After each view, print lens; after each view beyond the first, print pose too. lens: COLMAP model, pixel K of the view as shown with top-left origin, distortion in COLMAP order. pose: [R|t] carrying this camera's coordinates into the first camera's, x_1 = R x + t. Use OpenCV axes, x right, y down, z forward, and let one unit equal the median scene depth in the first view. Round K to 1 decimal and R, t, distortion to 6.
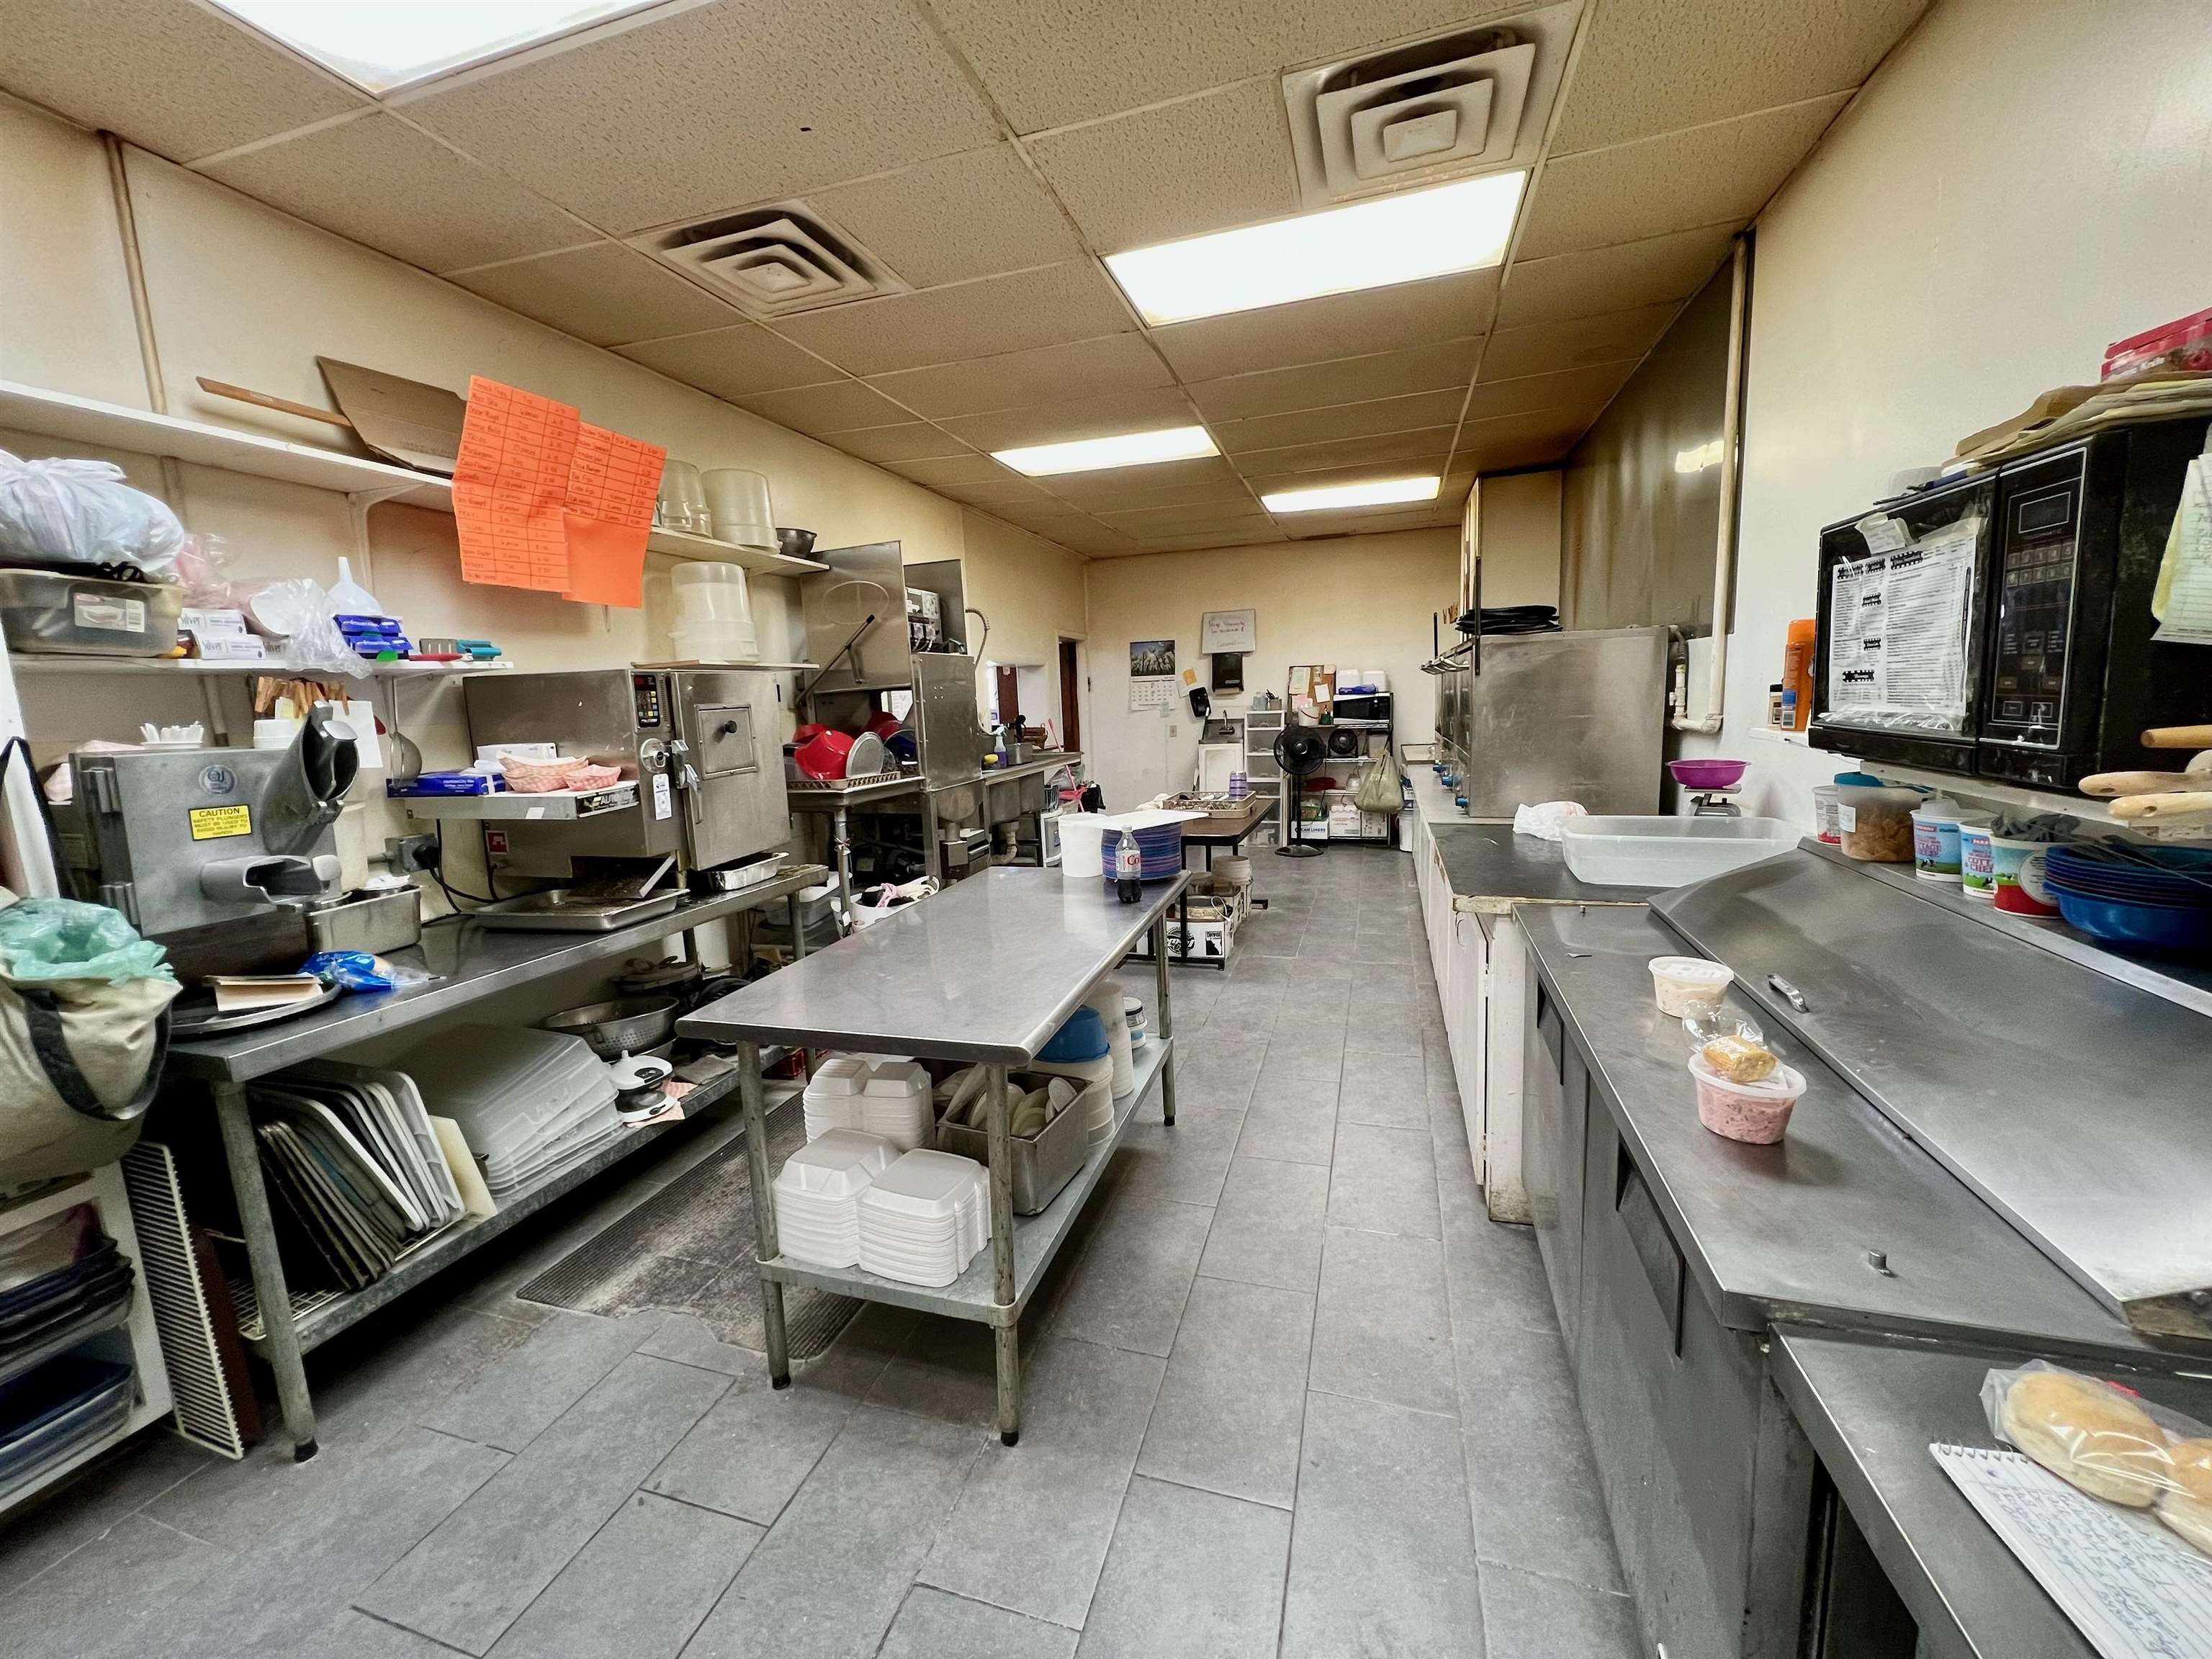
lens RADIAL K [[879.2, 0, 1104.0], [0, 879.2, 826.5], [0, 0, 1]] dist [-0.001575, -0.000022]
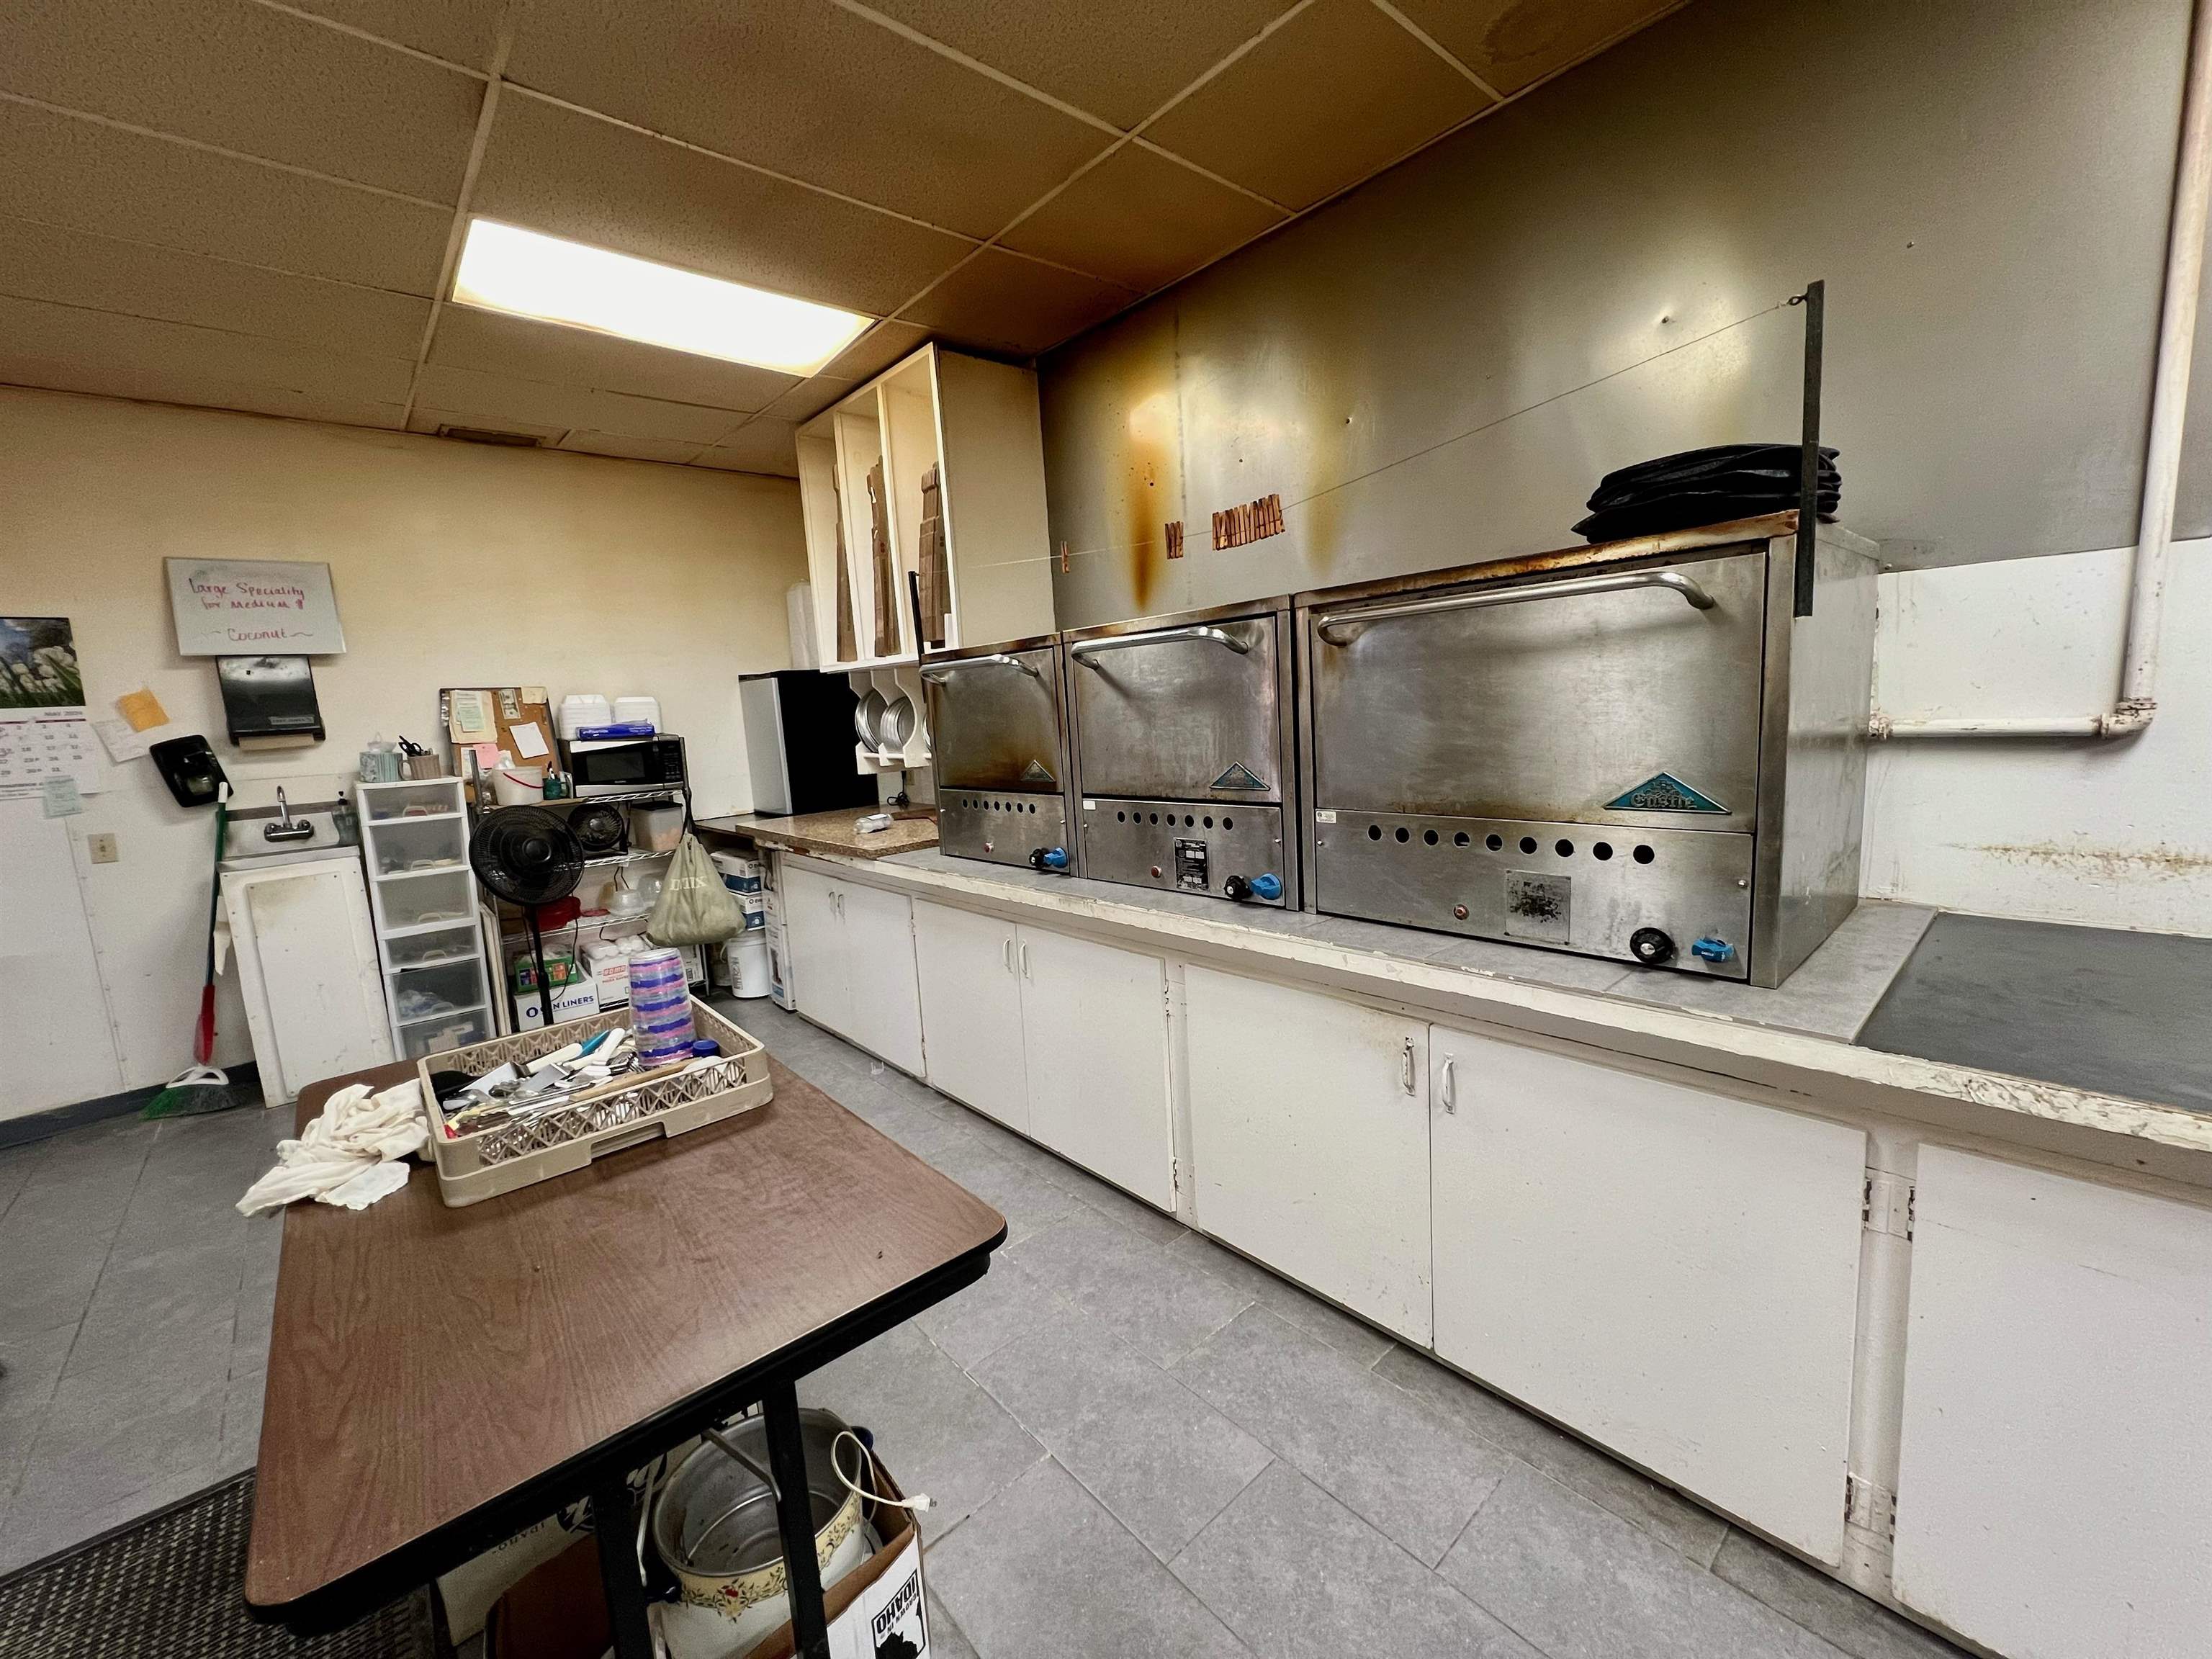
lens RADIAL K [[879.2, 0, 1112.7], [0, 879.2, 826.0], [0, 0, 1]] dist [-0.001575, -0.000022]
pose [[0.514837, -0.109335, 0.850288, -0.022884], [0.163543, 0.986145, 0.027781, -0.059285], [-0.841544, 0.124756, 0.525584, 0.440401]]
